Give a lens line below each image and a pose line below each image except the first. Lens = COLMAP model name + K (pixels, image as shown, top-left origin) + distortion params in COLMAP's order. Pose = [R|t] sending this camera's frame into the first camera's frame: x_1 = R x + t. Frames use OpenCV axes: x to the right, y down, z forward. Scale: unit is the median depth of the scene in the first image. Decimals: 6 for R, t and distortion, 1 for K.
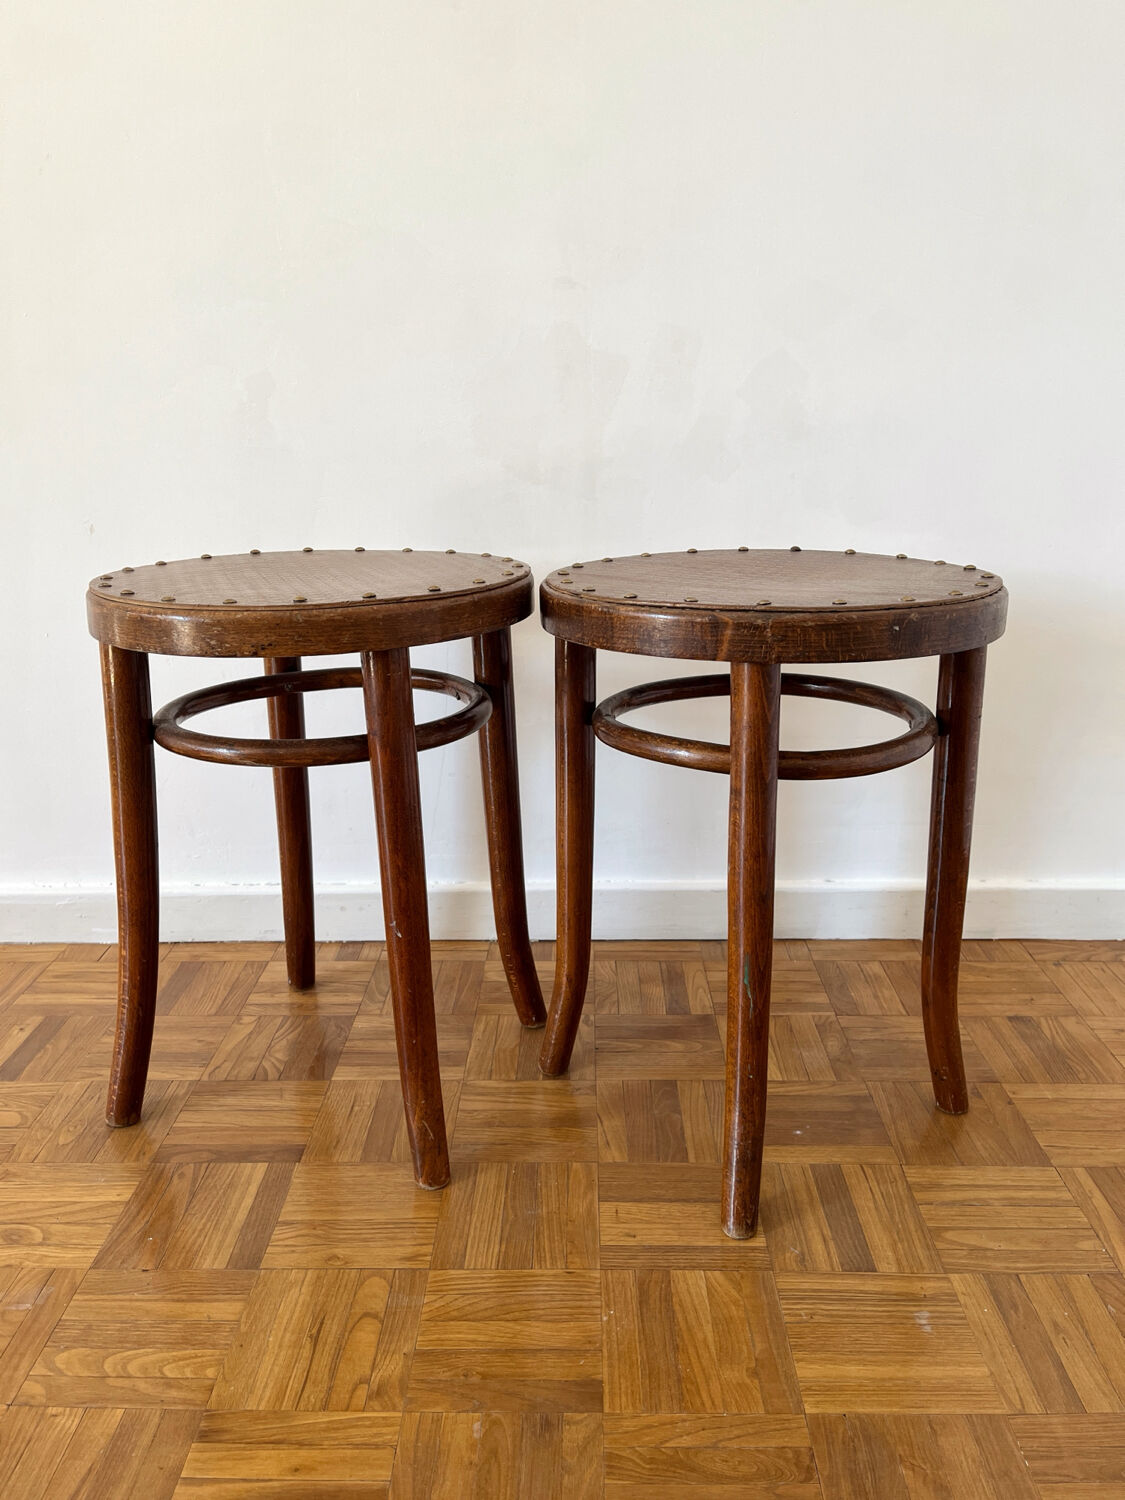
lens RADIAL K [[1166.0, 0, 559.7], [0, 1166.0, 748.5], [0, 0, 1]] dist [0.067235, -0.102704]
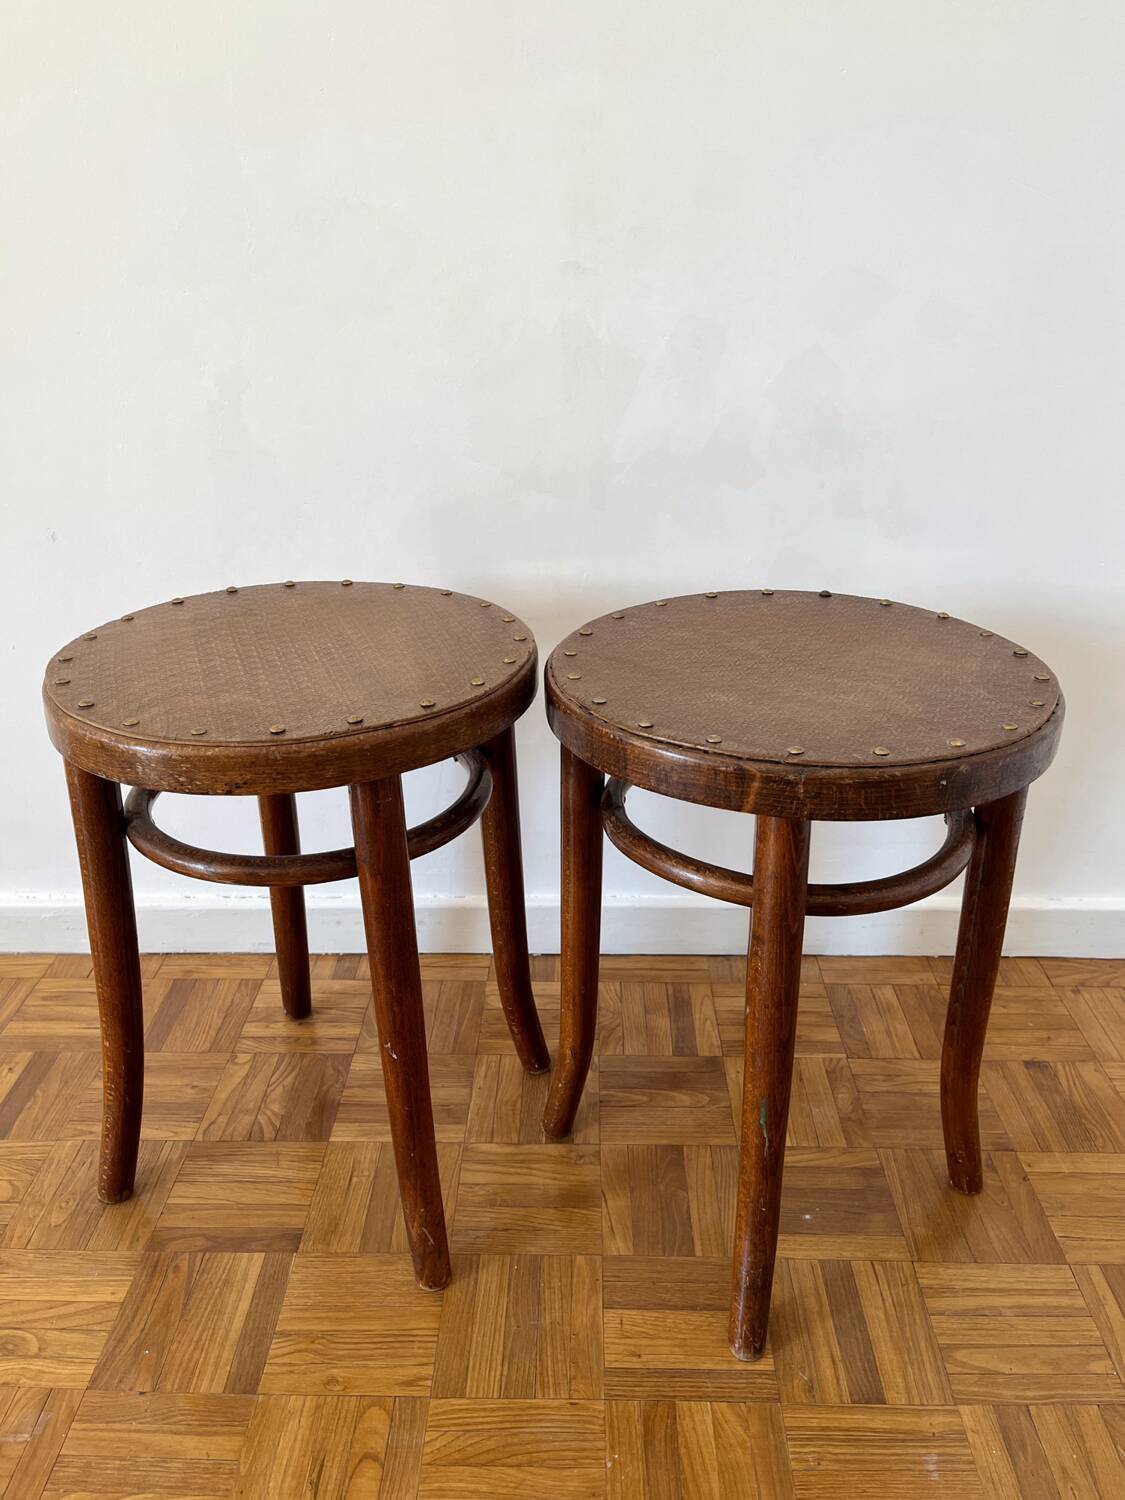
lens RADIAL K [[1158.9, 0, 559.0], [0, 1158.9, 753.2], [0, 0, 1]] dist [0.083969, -0.140045]
pose [[0.999986, 0.005160, -0.000743, -0.005094], [-0.004997, 0.989387, 0.145218, -0.213284], [0.001484, -0.145212, 0.989399, 0.102487]]
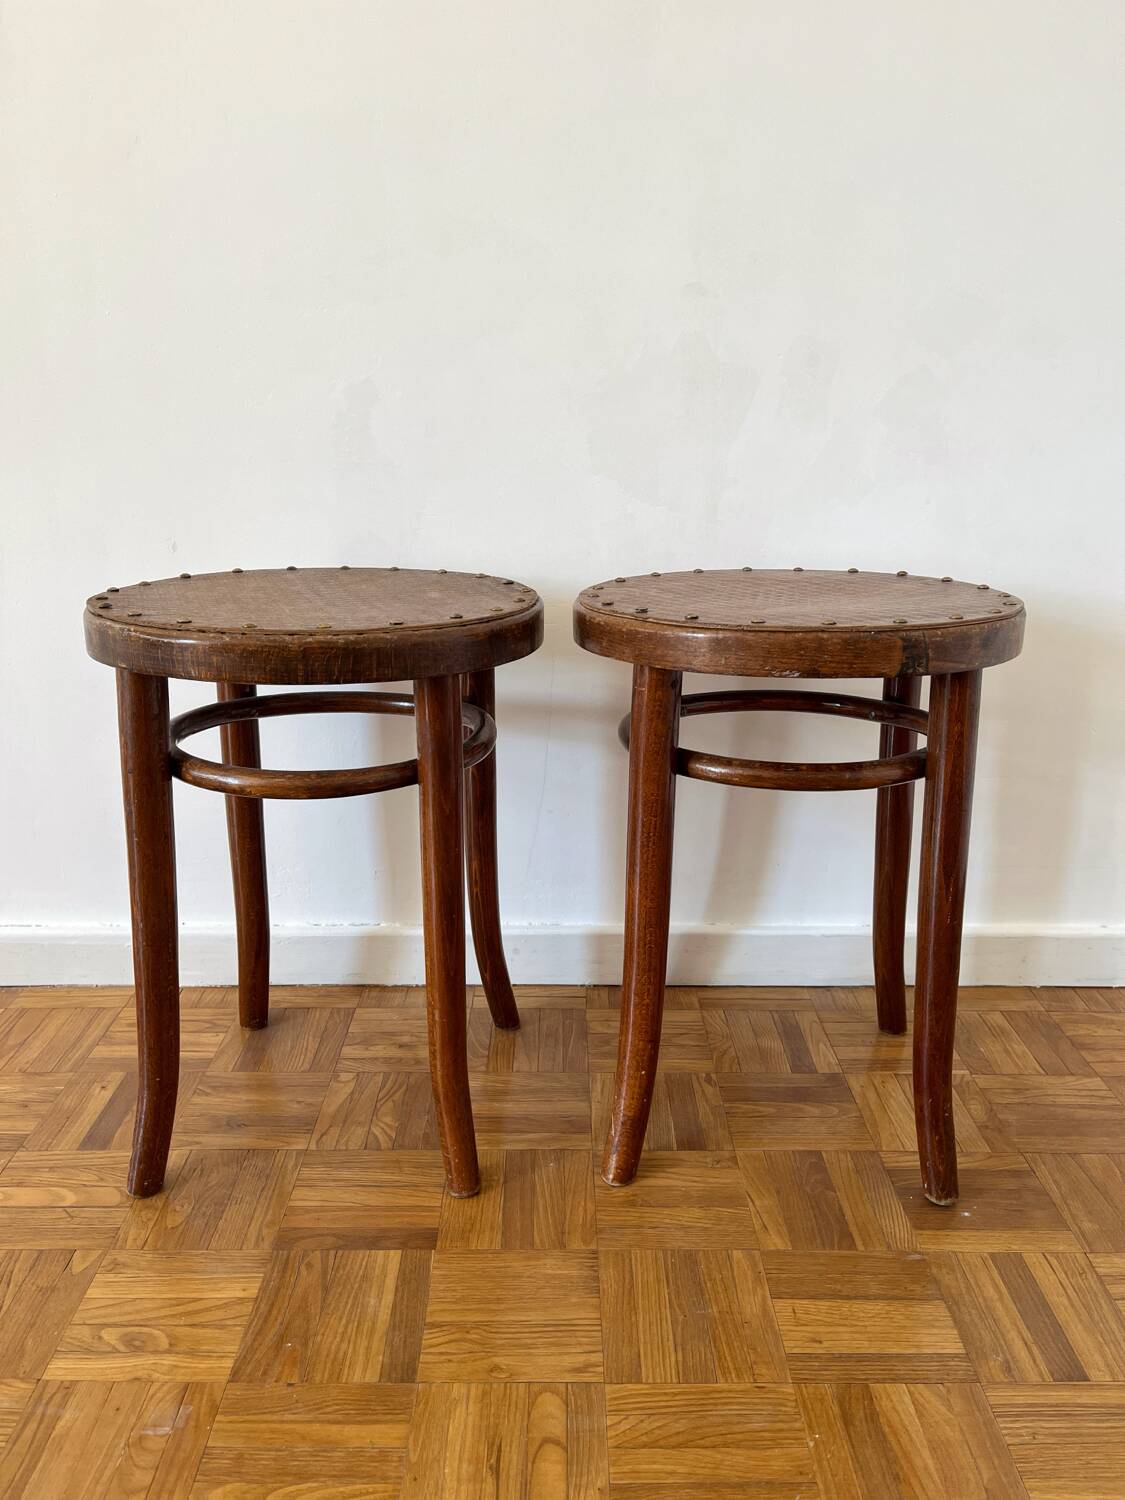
lens RADIAL K [[1154.6, 0, 562.2], [0, 1154.6, 754.0], [0, 0, 1]] dist [0.077877, -0.122499]
pose [[0.999626, 0.008879, 0.025867, -0.158065], [-0.009109, 0.999920, 0.008800, -0.047085], [-0.025787, -0.009033, 0.999627, 0.095056]]
